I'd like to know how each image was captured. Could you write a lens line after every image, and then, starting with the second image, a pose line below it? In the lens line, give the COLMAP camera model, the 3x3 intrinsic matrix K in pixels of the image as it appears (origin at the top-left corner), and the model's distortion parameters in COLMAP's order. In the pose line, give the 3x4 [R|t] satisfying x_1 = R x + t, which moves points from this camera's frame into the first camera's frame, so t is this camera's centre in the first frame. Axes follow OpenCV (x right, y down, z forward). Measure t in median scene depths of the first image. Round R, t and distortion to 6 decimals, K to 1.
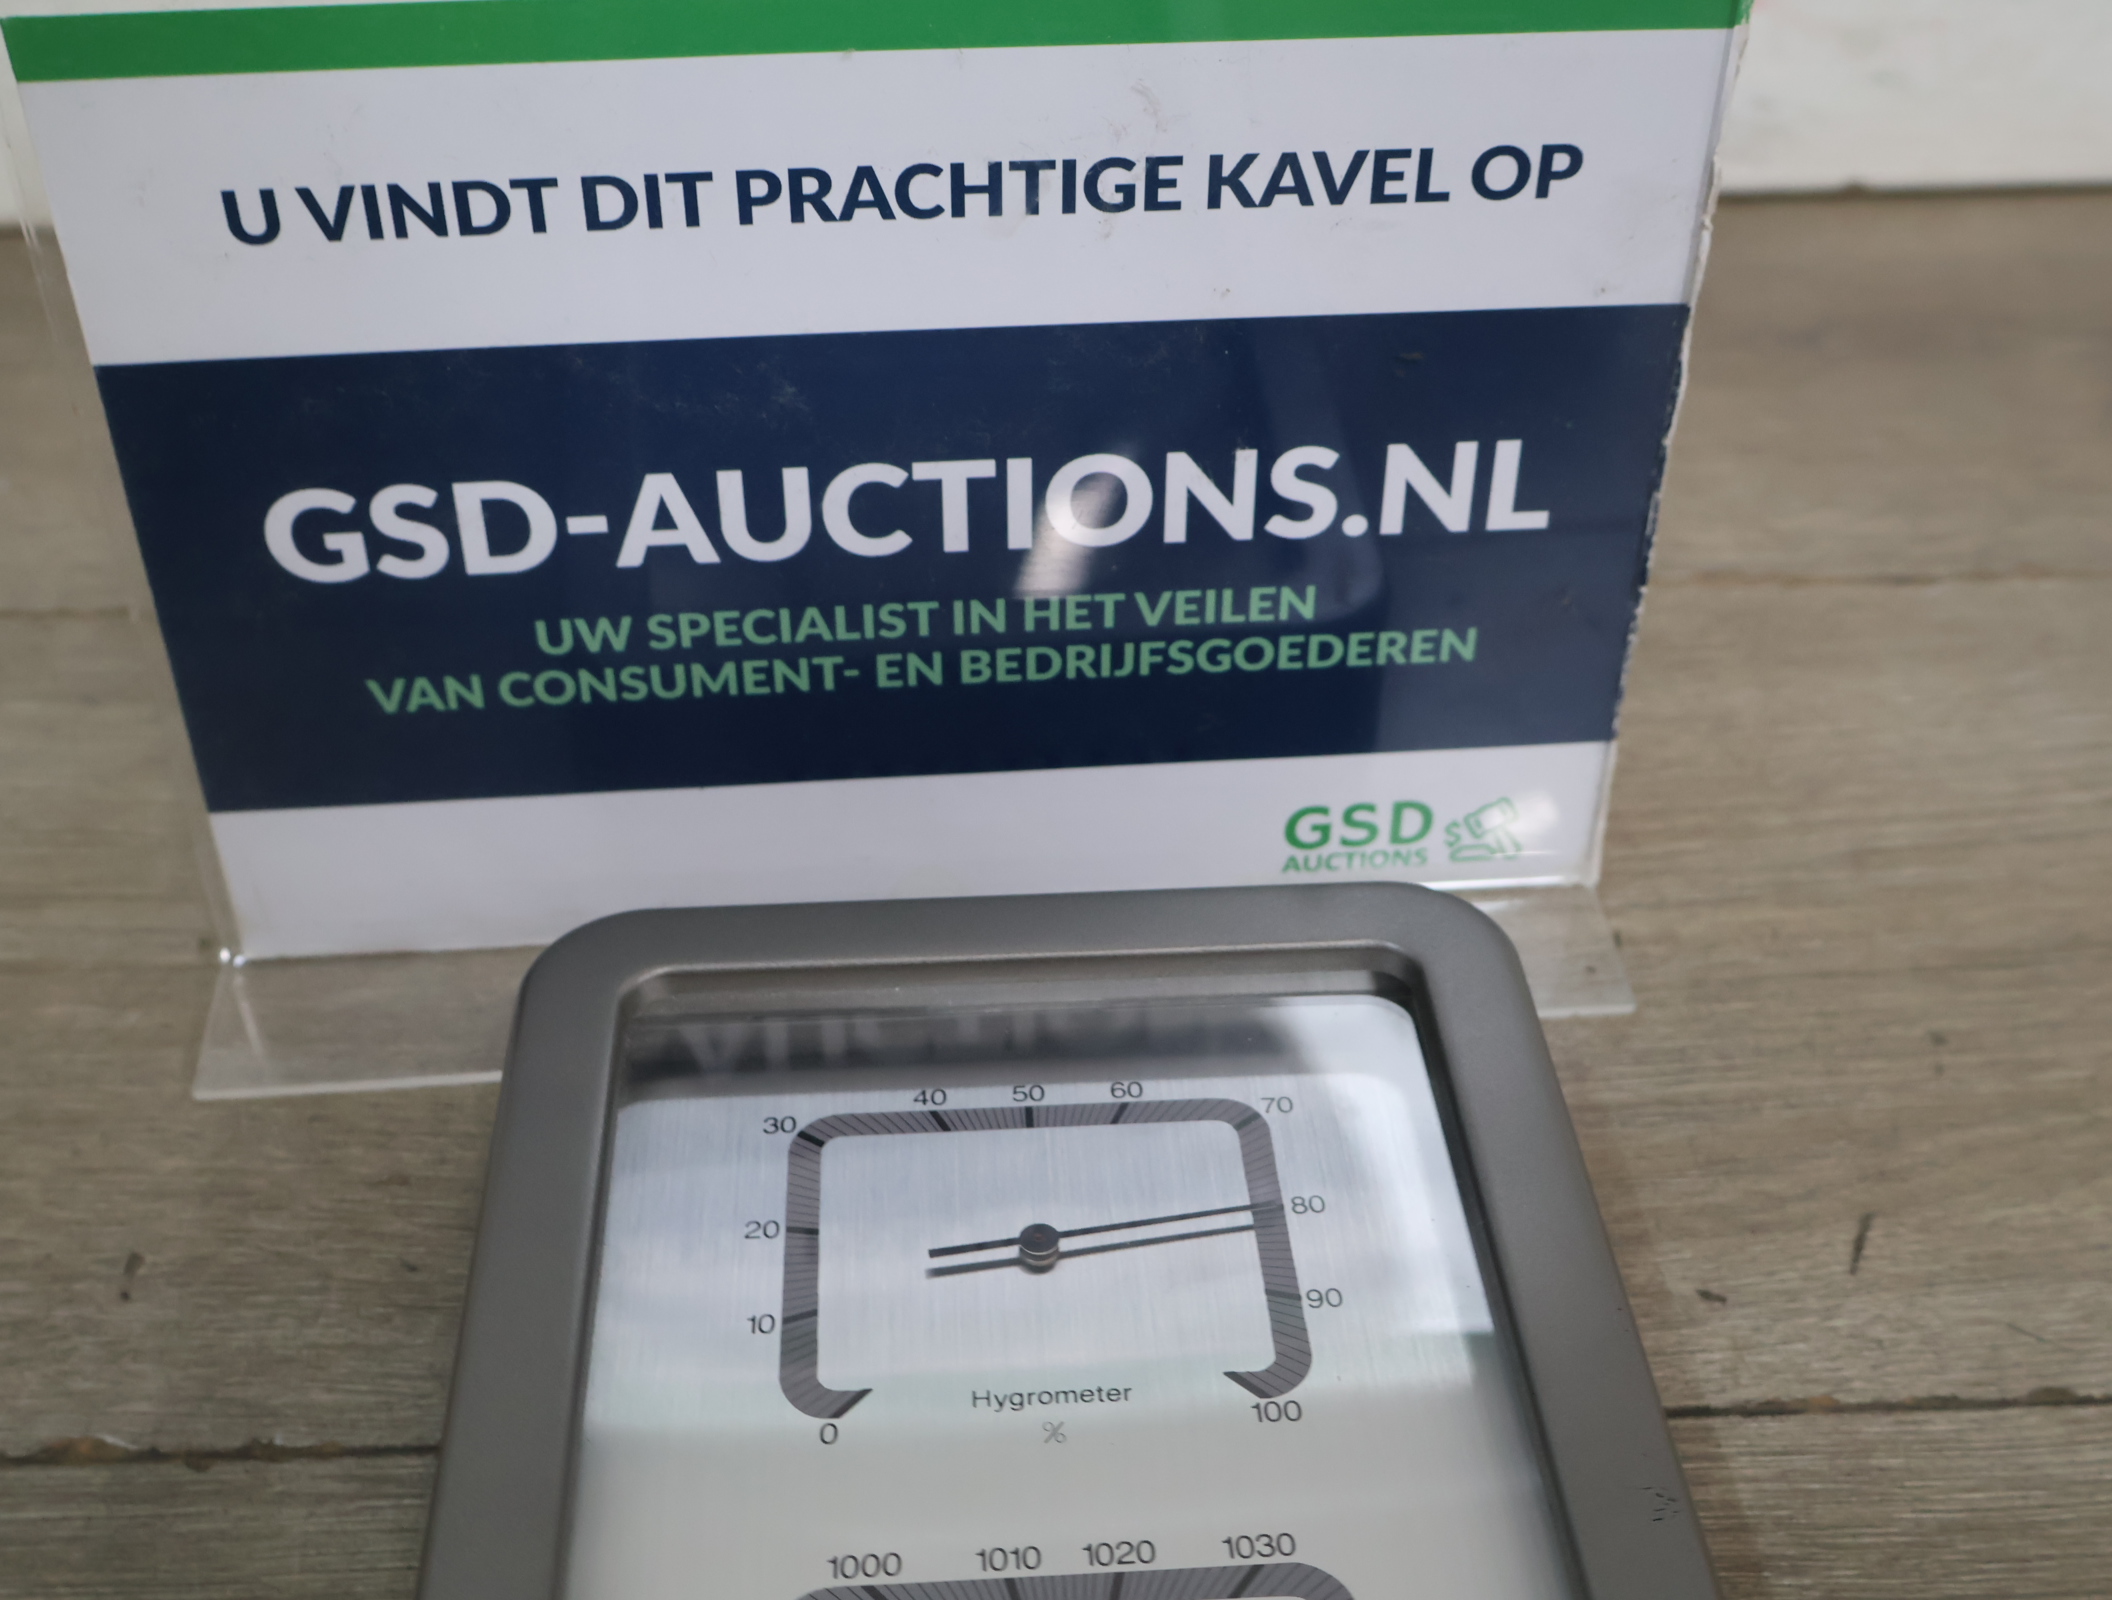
lens RADIAL K [[2405.8, 0, 1019.6], [0, 2405.8, 804.1], [0, 0, 1]] dist [-0.003505, -0.016905]
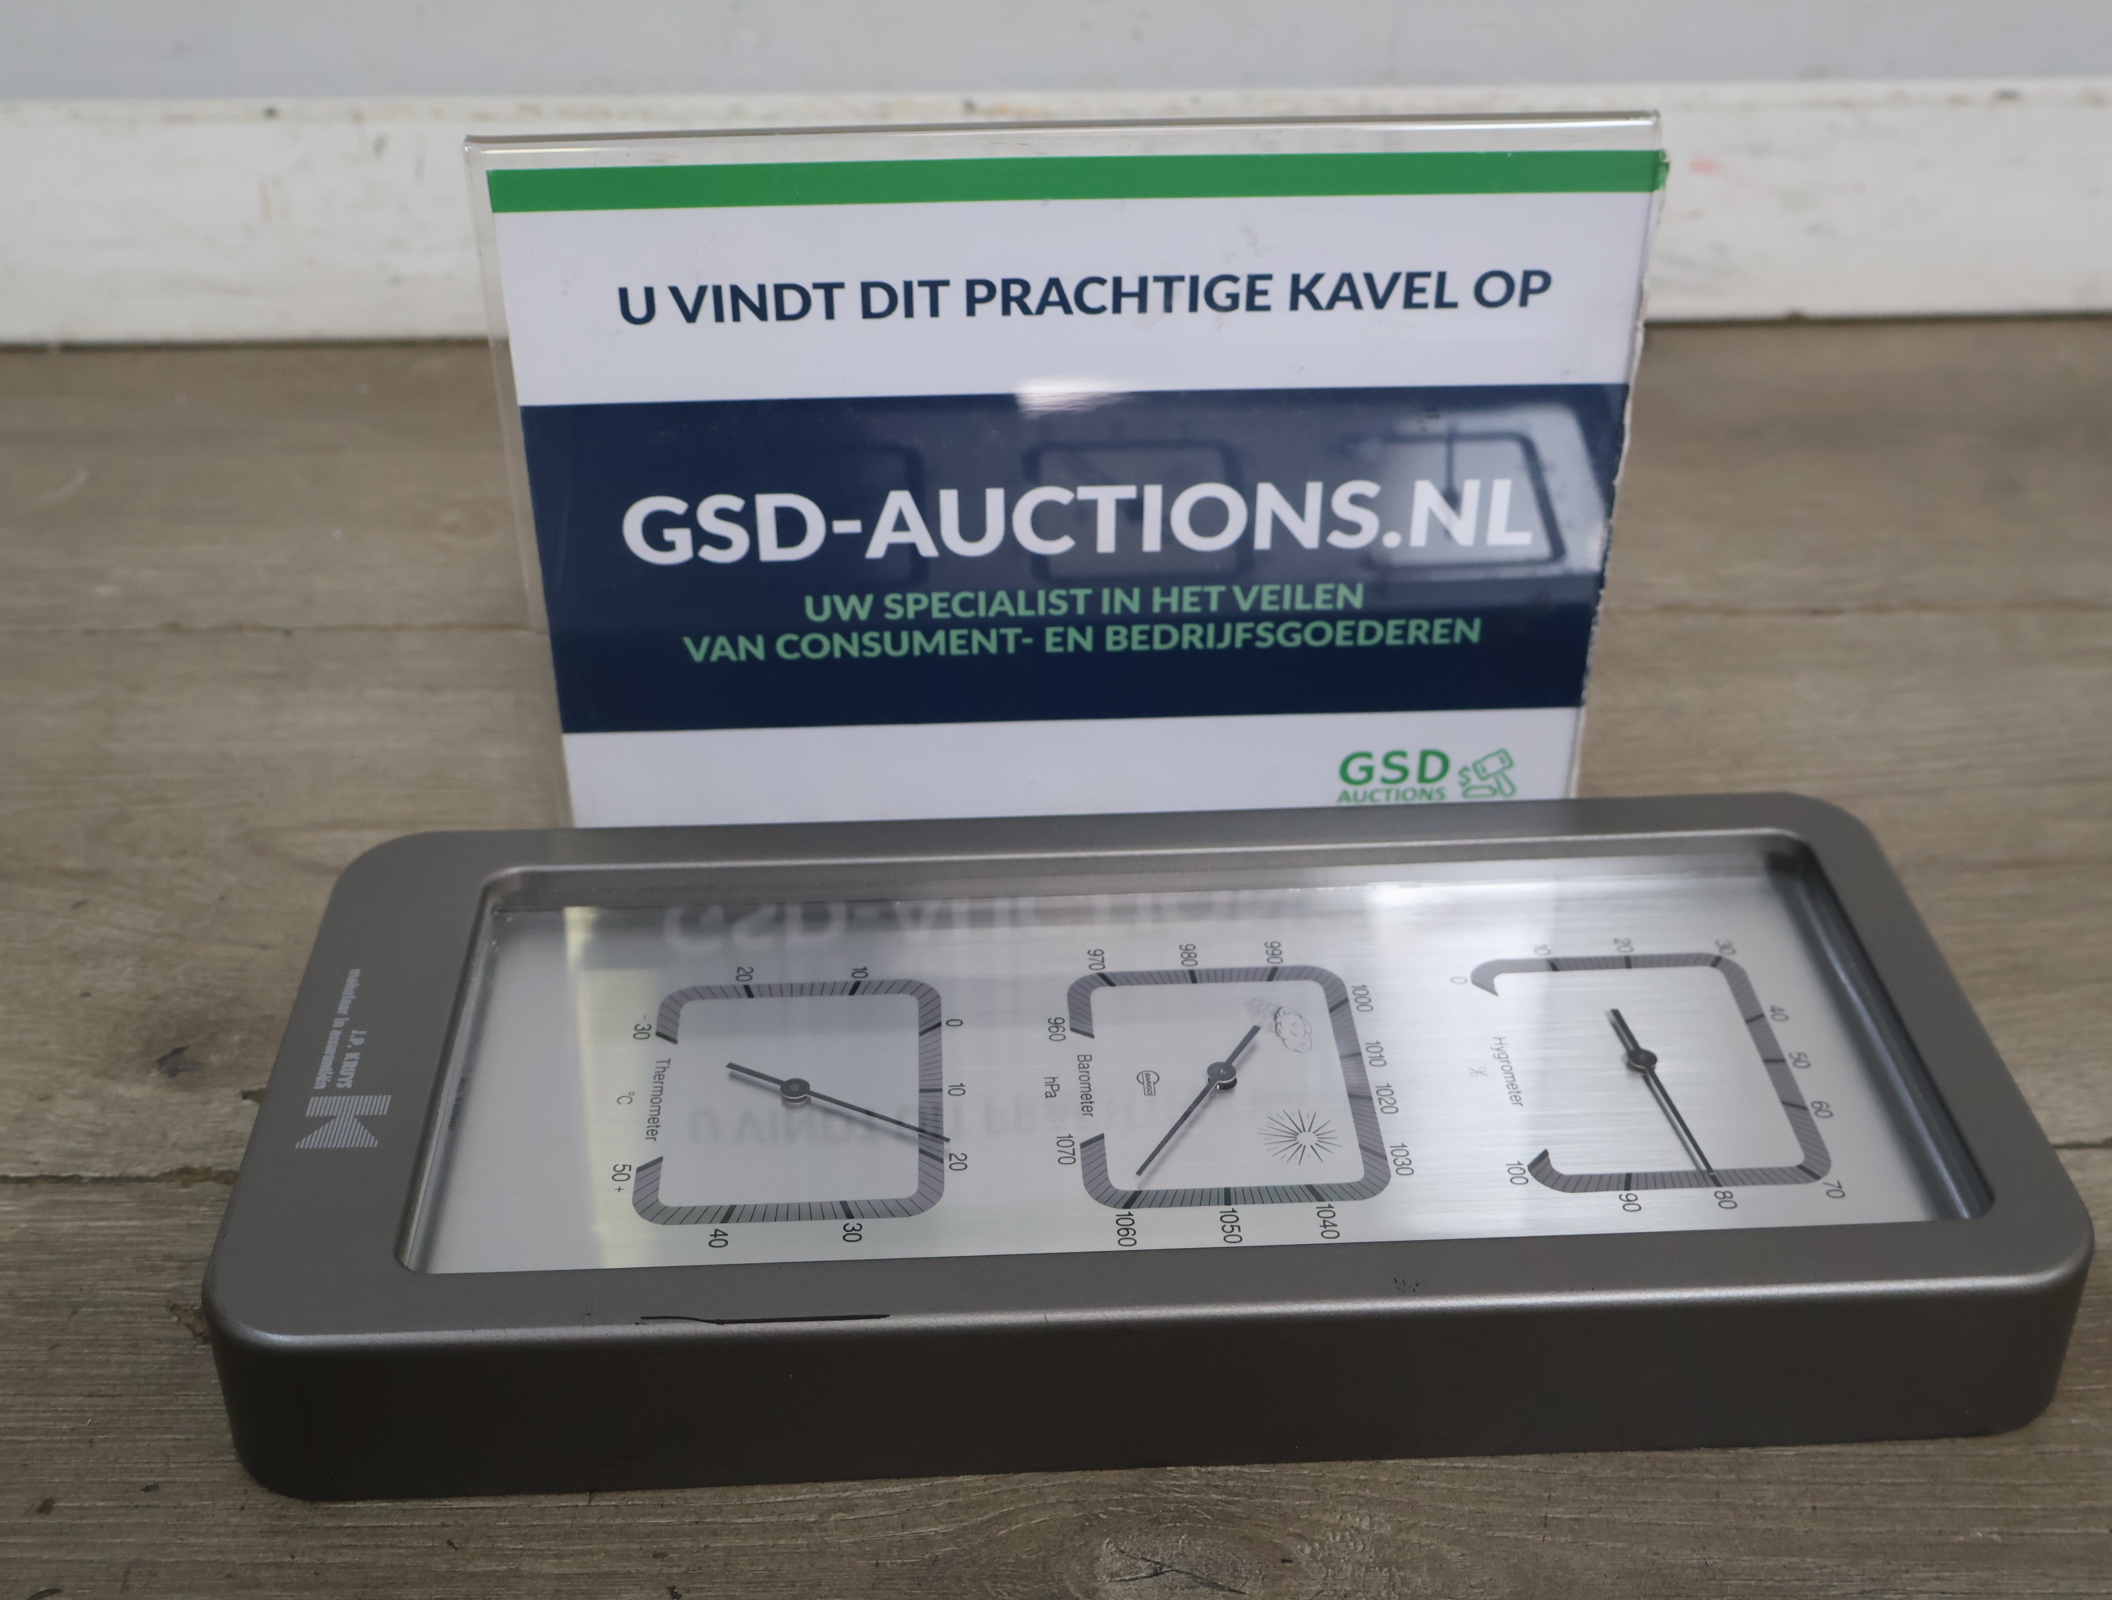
lens RADIAL K [[2588.7, 0, 1054.7], [0, 2588.7, 796.6], [0, 0, 1]] dist [-0.009579, 0.004020]
pose [[0.999896, 0.011198, 0.009098, -0.069197], [-0.010489, 0.997160, -0.074578, 0.150487], [-0.009907, 0.074475, 0.997174, -0.491277]]
